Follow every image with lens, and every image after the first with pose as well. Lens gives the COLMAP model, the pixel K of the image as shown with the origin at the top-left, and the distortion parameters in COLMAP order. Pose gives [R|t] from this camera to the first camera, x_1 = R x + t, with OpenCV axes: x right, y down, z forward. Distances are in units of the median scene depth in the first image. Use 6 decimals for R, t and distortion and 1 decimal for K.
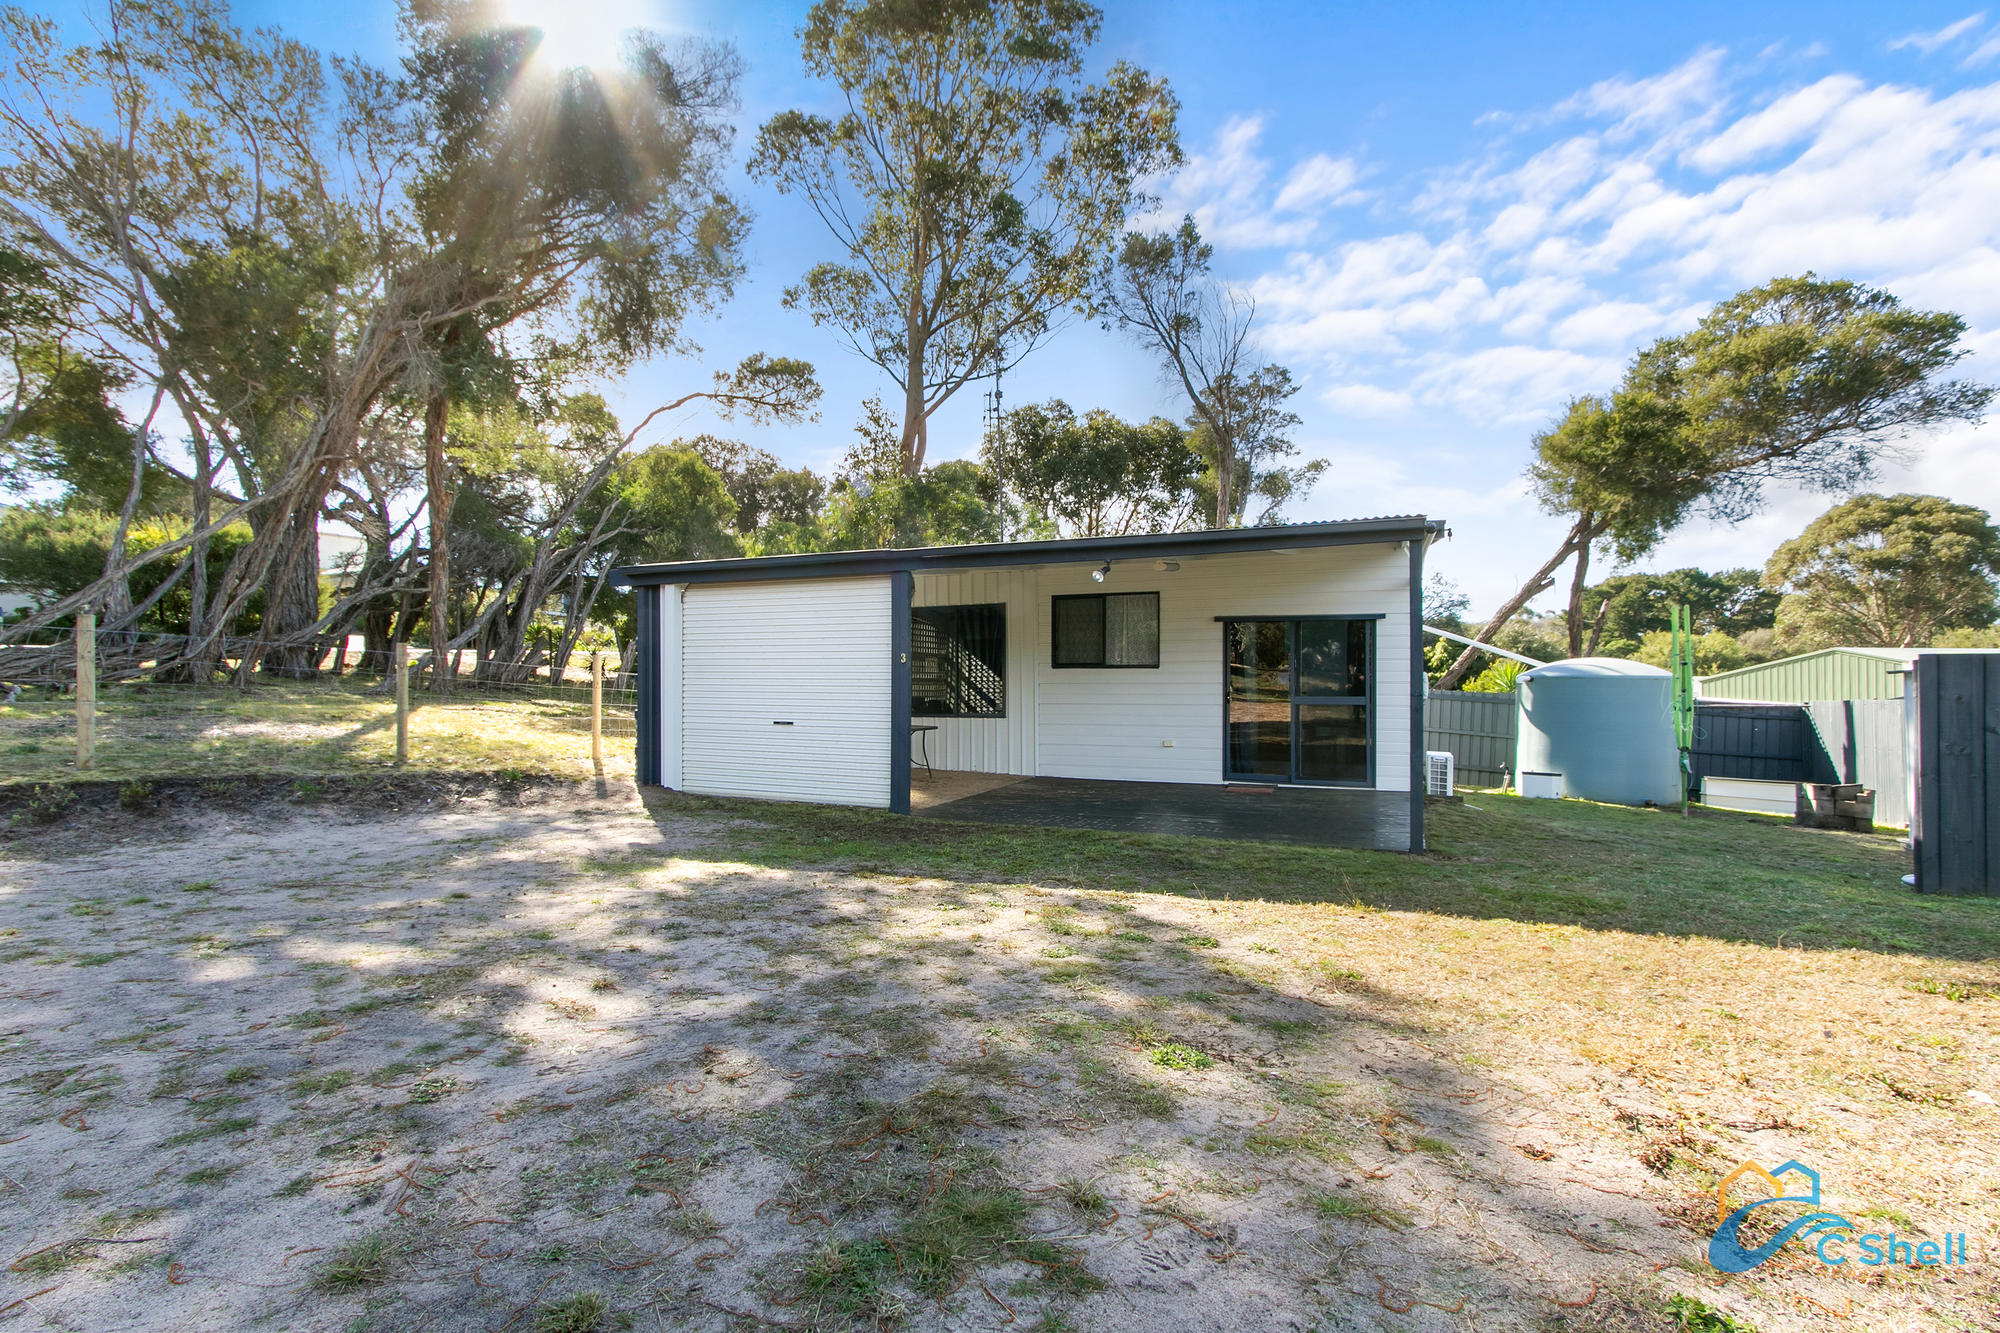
lens RADIAL K [[914.4, 0, 977.5], [0, 914.4, 672.9], [0, 0, 1]] dist [0.005216, -0.001655]
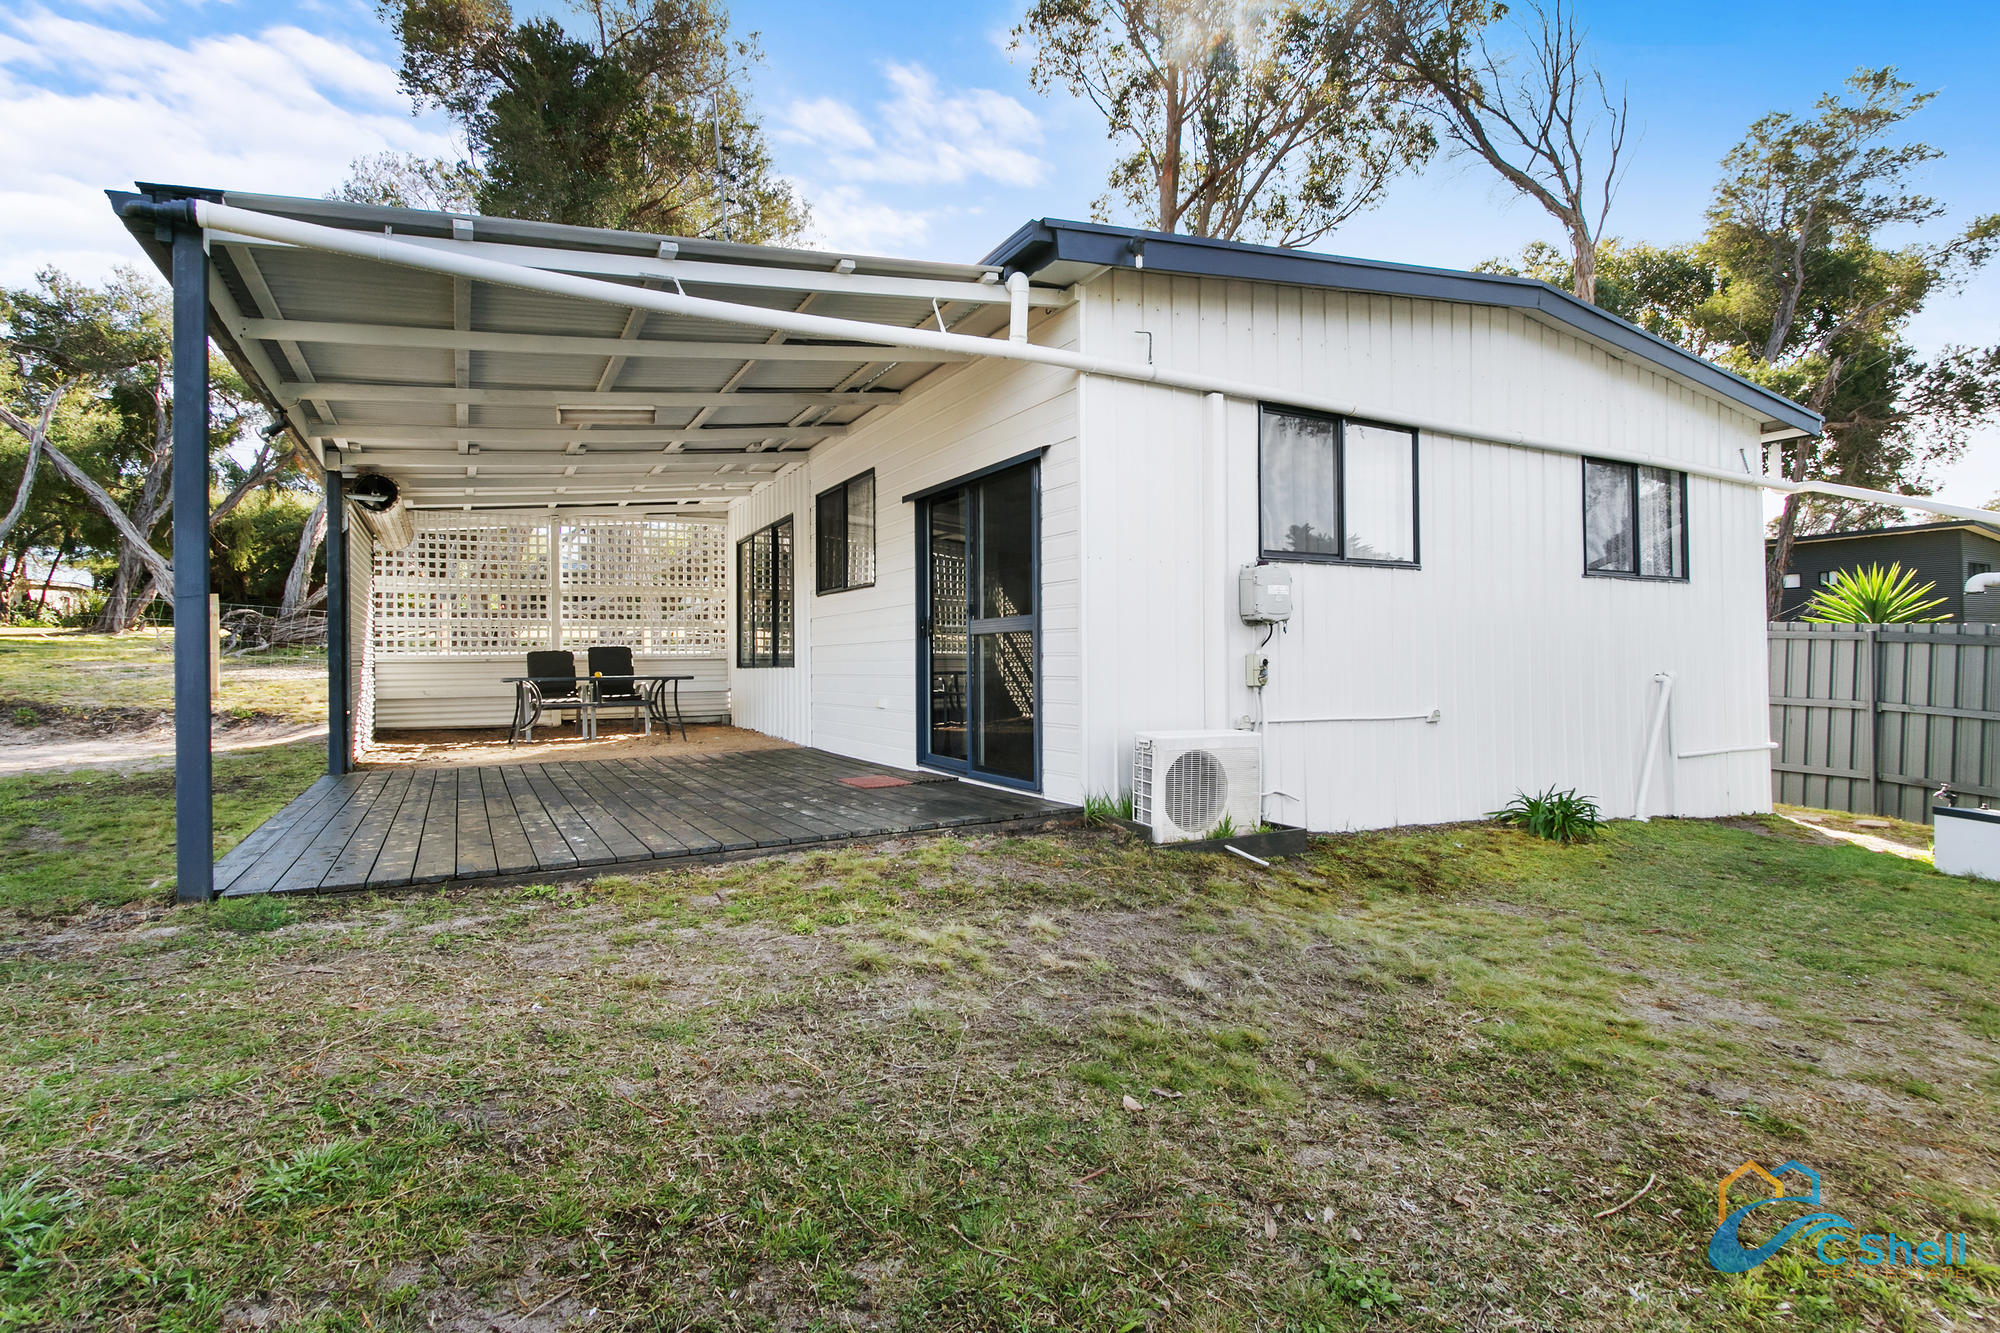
lens RADIAL K [[929.5, 0, 966.8], [0, 929.5, 653.3], [0, 0, 1]] dist [0.000732, 0.000156]
pose [[0.782927, -0.014355, -0.621948, 0.475431], [0.015393, 0.999875, -0.003701, 0.032582], [0.621923, -0.006676, 0.783050, 0.382050]]
